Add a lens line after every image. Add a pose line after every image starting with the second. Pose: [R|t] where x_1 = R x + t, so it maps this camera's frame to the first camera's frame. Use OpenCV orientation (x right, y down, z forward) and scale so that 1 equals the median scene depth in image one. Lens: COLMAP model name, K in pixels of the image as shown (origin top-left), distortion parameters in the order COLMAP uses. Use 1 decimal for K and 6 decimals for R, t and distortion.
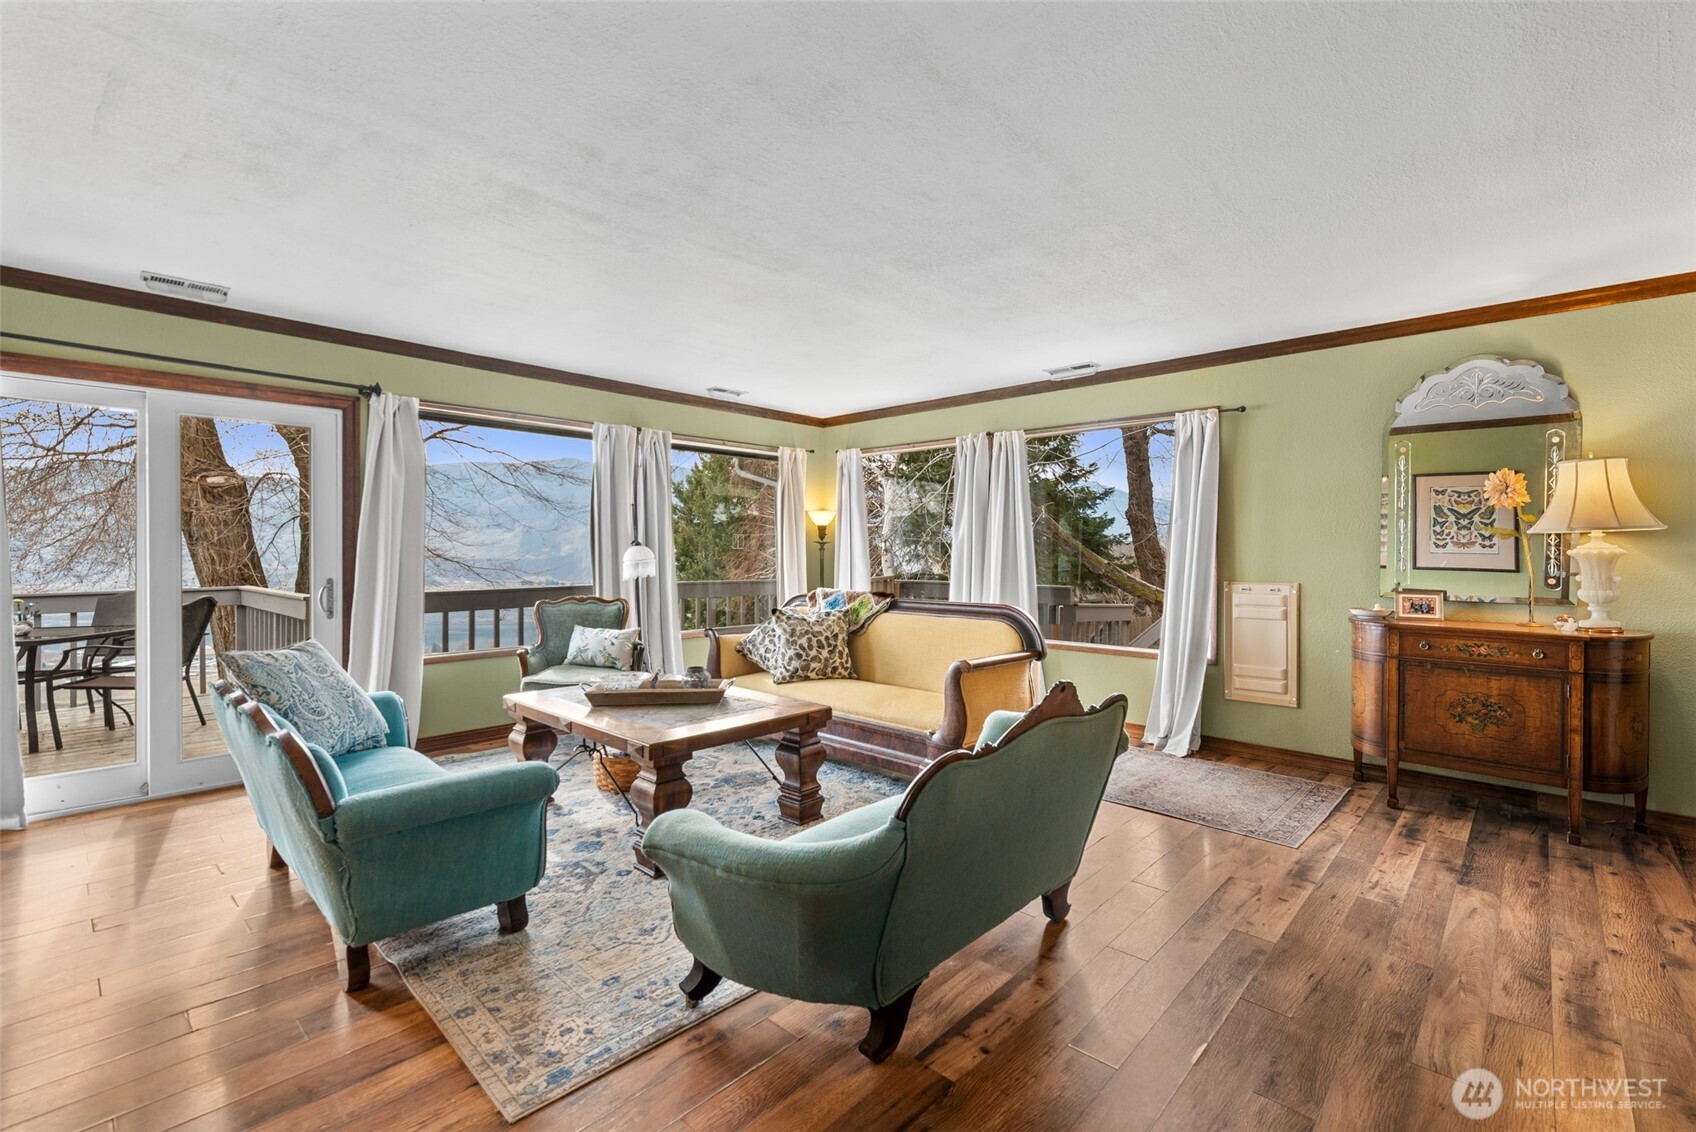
lens RADIAL K [[752.9, 0, 842.0], [0, 752.9, 556.2], [0, 0, 1]] dist [0.001981, 0.000031]
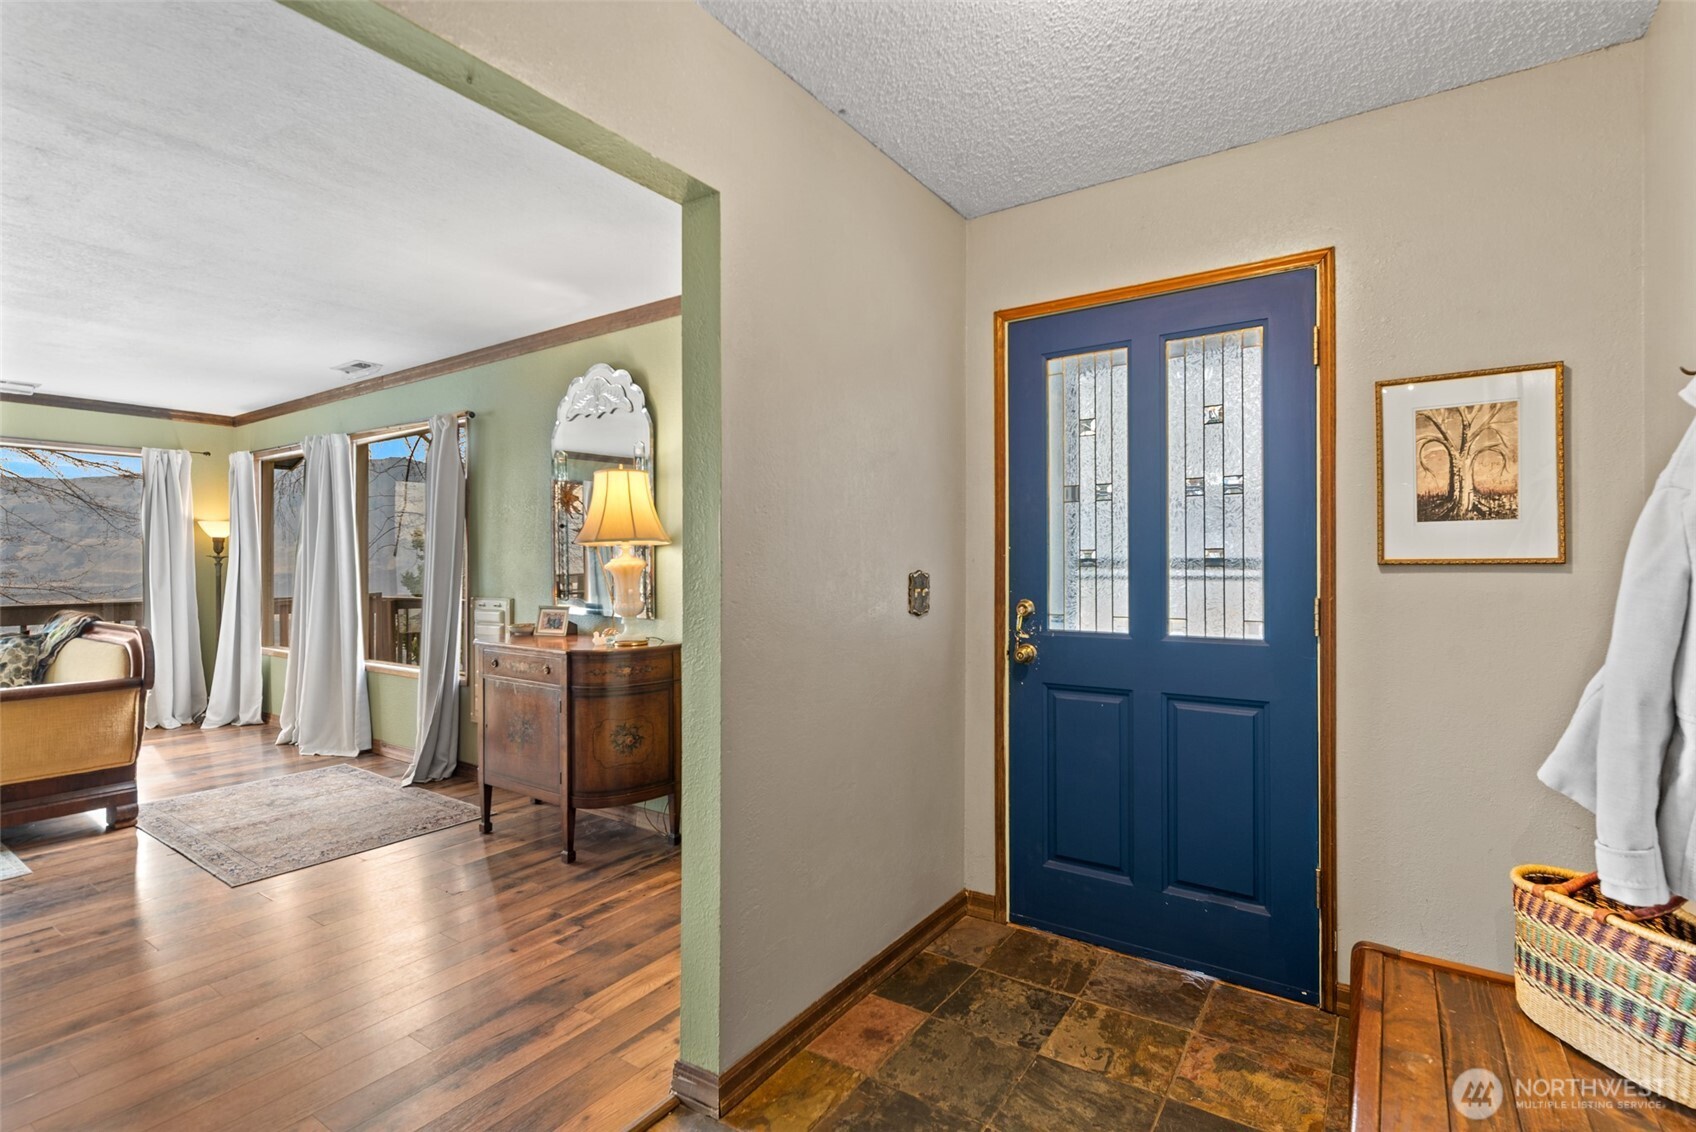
lens RADIAL K [[799.5, 0, 850.5], [0, 799.5, 561.5], [0, 0, 1]] dist [0.003230, 0.000263]
pose [[0.988202, -0.007212, 0.152987, 0.843602], [0.008171, 0.999951, -0.005642, -0.001597], [-0.152938, 0.006826, 0.988212, -0.067893]]
